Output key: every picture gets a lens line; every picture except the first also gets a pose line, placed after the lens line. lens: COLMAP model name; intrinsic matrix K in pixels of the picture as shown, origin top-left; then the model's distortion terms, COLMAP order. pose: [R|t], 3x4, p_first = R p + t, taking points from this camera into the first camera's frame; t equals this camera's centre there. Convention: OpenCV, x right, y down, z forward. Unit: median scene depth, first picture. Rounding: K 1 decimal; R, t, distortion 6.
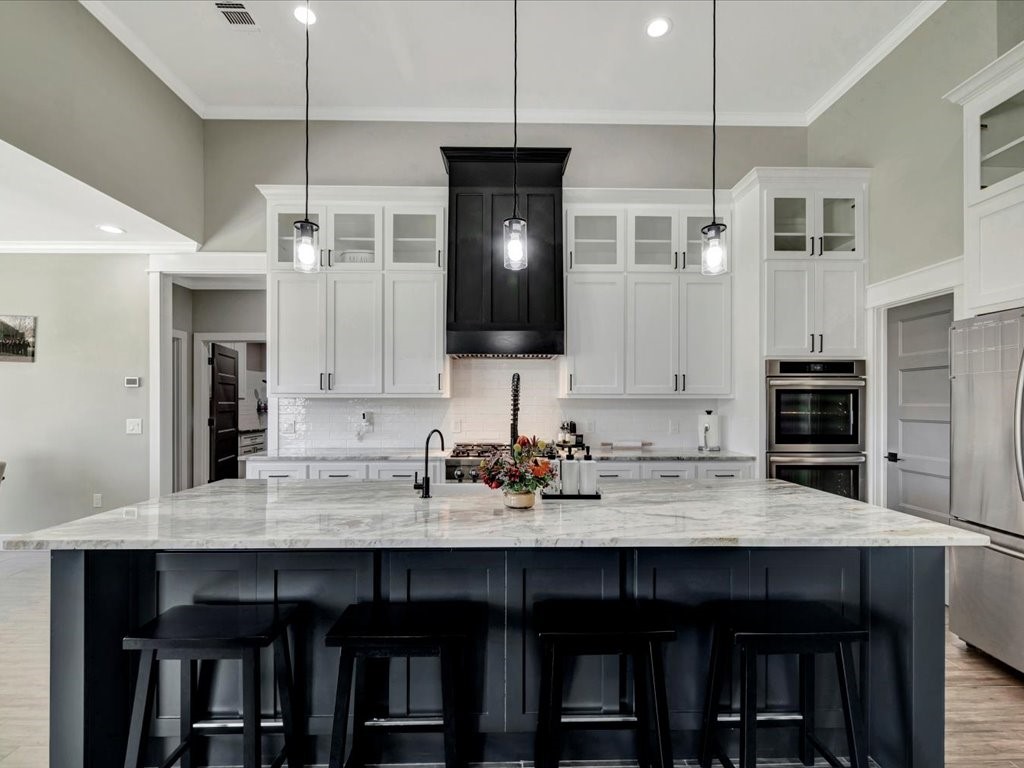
lens RADIAL K [[456.6, 0, 507.1], [0, 456.6, 402.6], [0, 0, 1]] dist [0.004311, -0.003219]
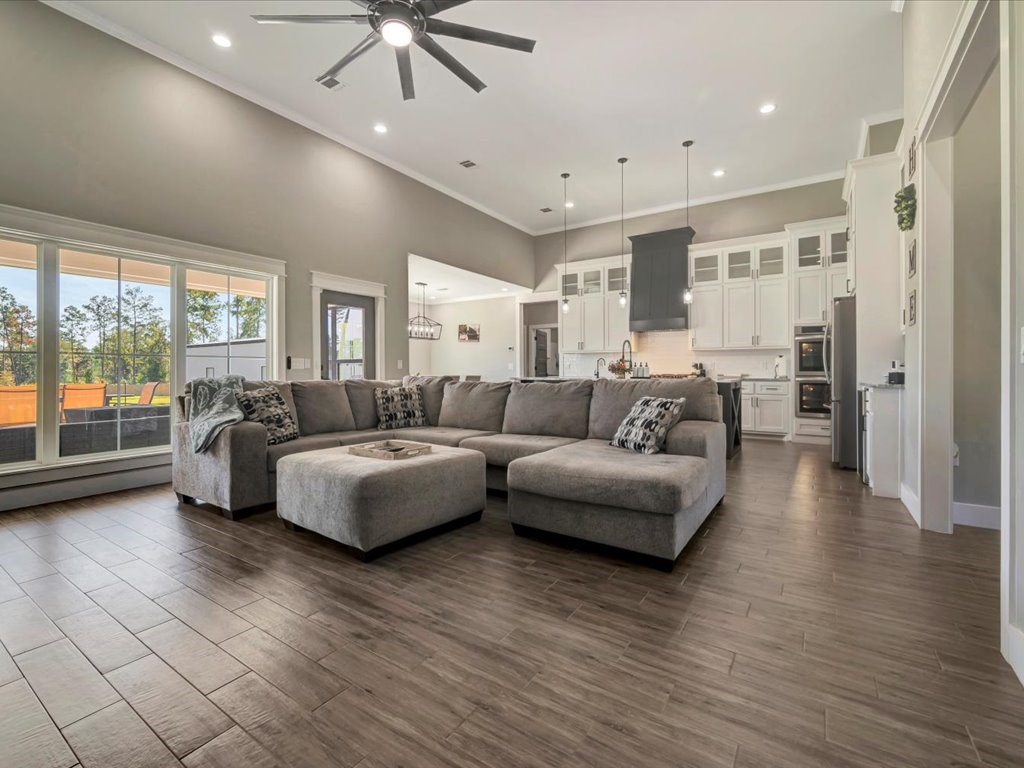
lens RADIAL K [[456.6, 0, 517.0], [0, 456.6, 366.3], [0, 0, 1]] dist [0.004311, -0.003219]
pose [[0.829890, -0.006702, -0.557886, 0.606520], [0.002901, 0.999966, -0.007698, 0.072012], [0.557919, 0.004770, 0.829882, -1.062686]]
